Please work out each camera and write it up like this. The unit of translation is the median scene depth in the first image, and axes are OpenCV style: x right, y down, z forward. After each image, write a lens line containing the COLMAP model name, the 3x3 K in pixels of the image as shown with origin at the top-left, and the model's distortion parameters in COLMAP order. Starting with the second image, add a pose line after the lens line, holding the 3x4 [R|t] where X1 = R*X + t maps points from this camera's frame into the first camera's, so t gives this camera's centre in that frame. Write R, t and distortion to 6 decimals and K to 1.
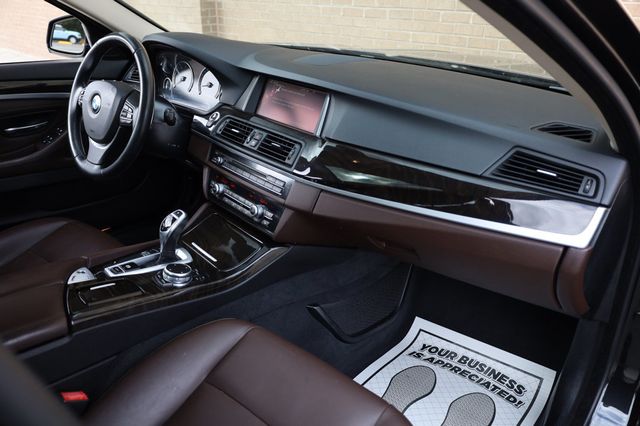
lens RADIAL K [[513.8, 0, 320.0], [0, 513.8, 213.0], [0, 0, 1]] dist [-0.004259, -0.005862]
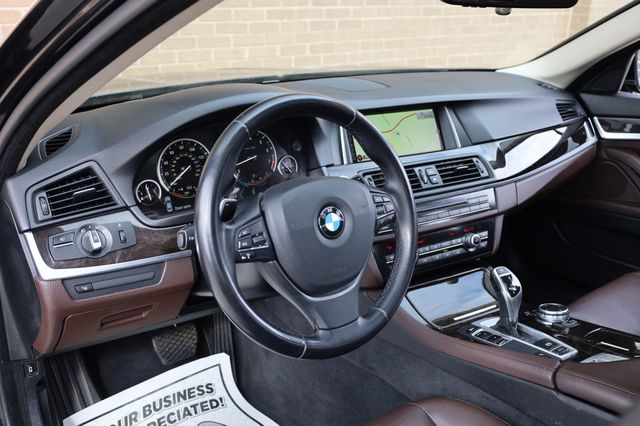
lens RADIAL K [[605.9, 0, 320.0], [0, 605.9, 213.0], [0, 0, 1]] dist [-0.015198, -0.004999]
pose [[0.159242, -0.346971, 0.924258, -1.113253], [0.392660, 0.881228, 0.263165, -0.425410], [-0.905793, 0.321012, 0.276570, 0.888555]]
